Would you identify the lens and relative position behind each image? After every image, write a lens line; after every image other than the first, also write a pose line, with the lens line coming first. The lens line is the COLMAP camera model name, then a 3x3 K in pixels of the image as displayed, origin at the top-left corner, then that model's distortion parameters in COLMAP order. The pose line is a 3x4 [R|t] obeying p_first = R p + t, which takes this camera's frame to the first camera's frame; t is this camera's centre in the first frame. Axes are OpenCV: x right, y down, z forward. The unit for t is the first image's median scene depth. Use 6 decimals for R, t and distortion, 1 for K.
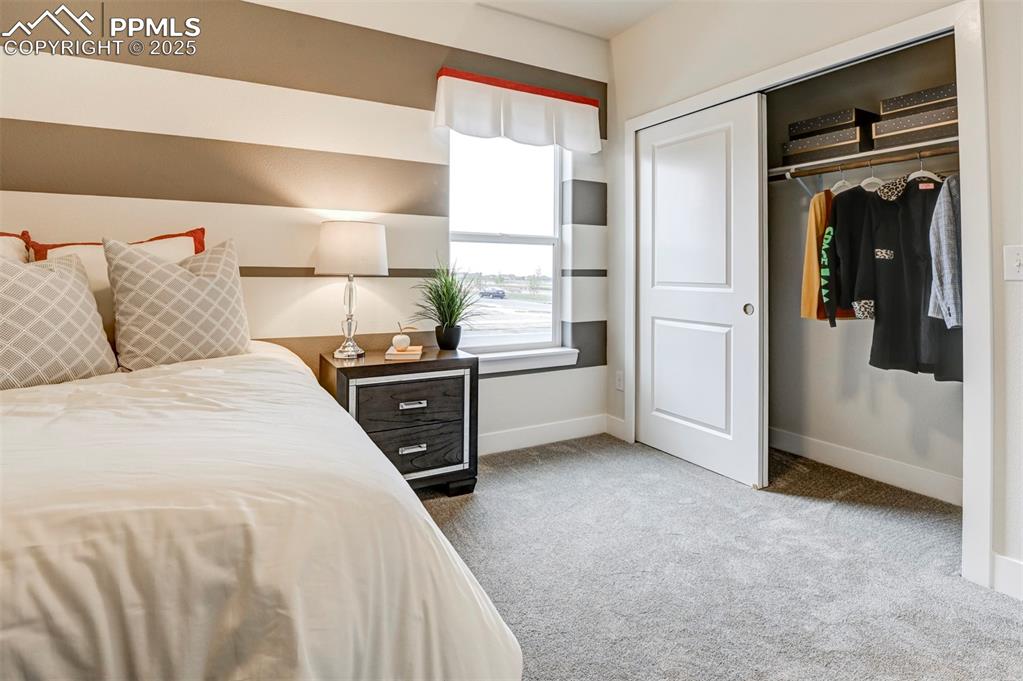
lens RADIAL K [[508.5, 0, 510.8], [0, 508.5, 260.9], [0, 0, 1]] dist [-0.035673, -0.000154]
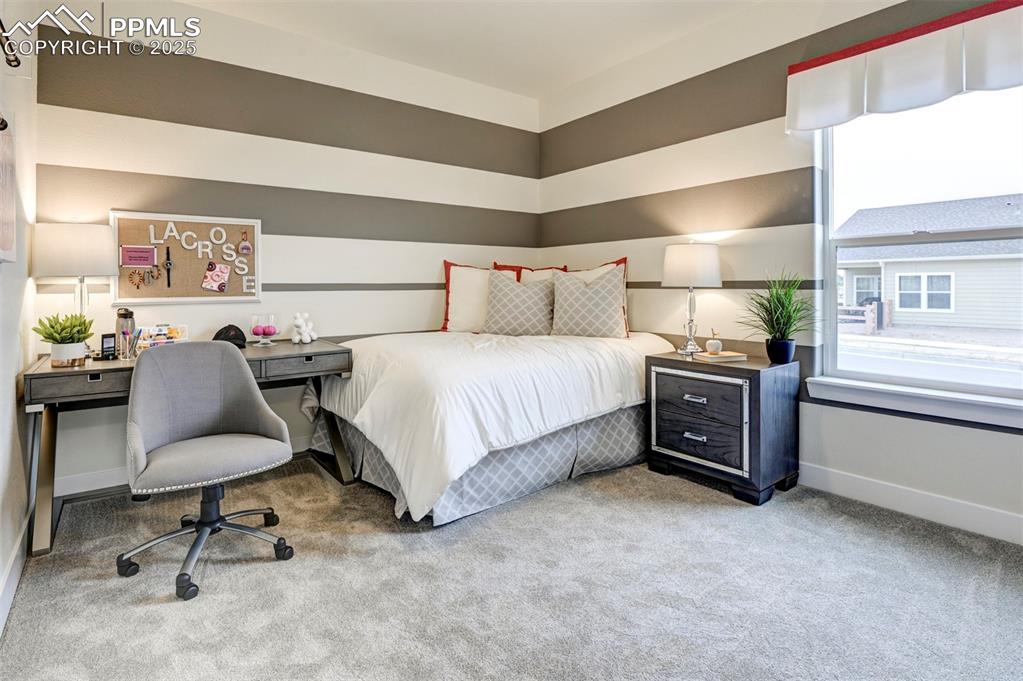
lens RADIAL K [[527.4, 0, 513.0], [0, 527.4, 285.6], [0, 0, 1]] dist [-0.000433, -0.000131]
pose [[0.147931, -0.005109, -0.988984, 0.874076], [0.030278, 0.999541, -0.000634, 0.011966], [0.988534, -0.029851, 0.148018, 0.384490]]
